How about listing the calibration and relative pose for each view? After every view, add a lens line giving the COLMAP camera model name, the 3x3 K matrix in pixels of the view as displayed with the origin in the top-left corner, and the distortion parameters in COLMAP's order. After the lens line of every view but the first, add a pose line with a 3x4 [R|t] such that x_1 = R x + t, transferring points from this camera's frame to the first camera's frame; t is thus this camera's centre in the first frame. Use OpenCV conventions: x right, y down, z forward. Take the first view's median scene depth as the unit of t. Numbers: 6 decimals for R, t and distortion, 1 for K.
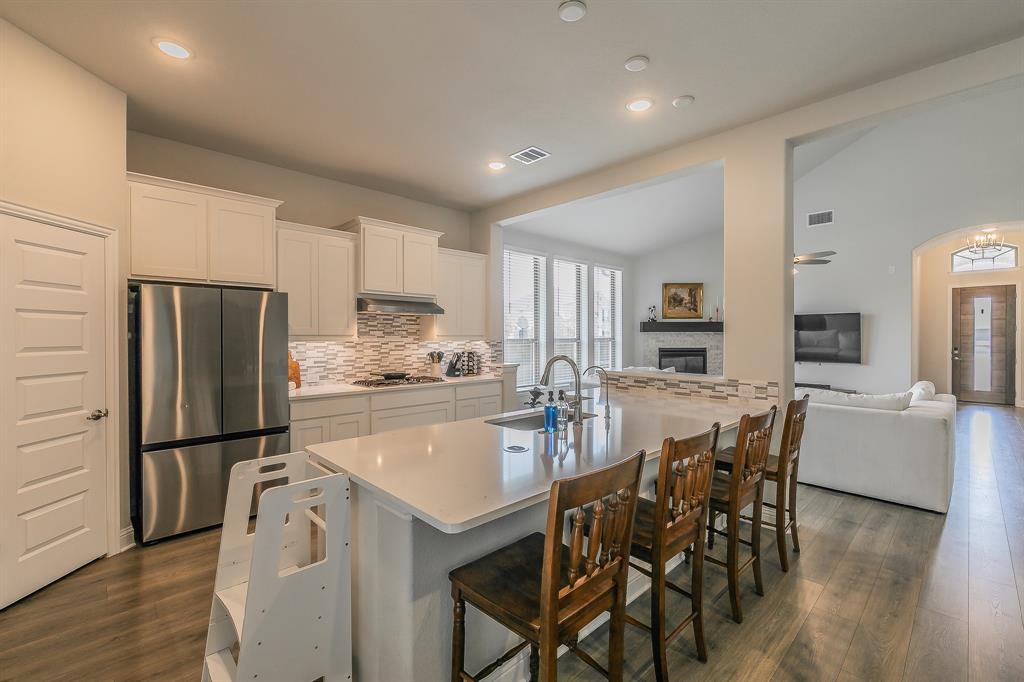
lens RADIAL K [[433.5, 0, 512.5], [0, 433.5, 337.2], [0, 0, 1]] dist [-0.001015, 0.000366]
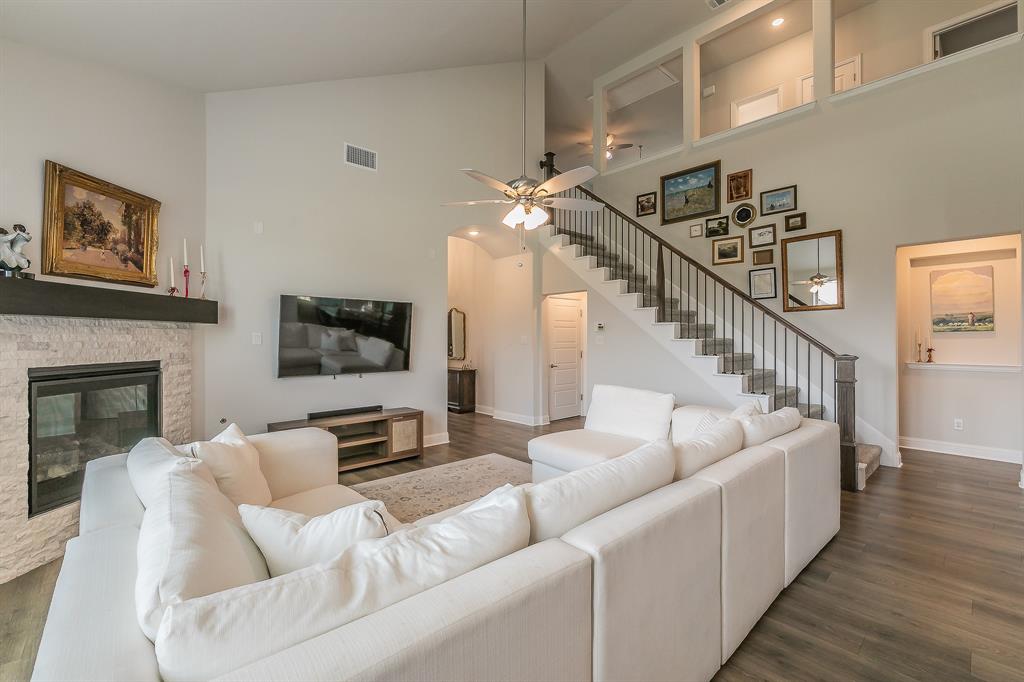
lens RADIAL K [[437.8, 0, 512.0], [0, 437.8, 341.0], [0, 0, 1]] dist [0.000505, -0.000021]
pose [[0.003841, -0.003440, 0.999987, 0.056275], [0.001896, 0.999992, 0.003433, 0.009146], [-0.999991, 0.001883, 0.003847, 1.150464]]
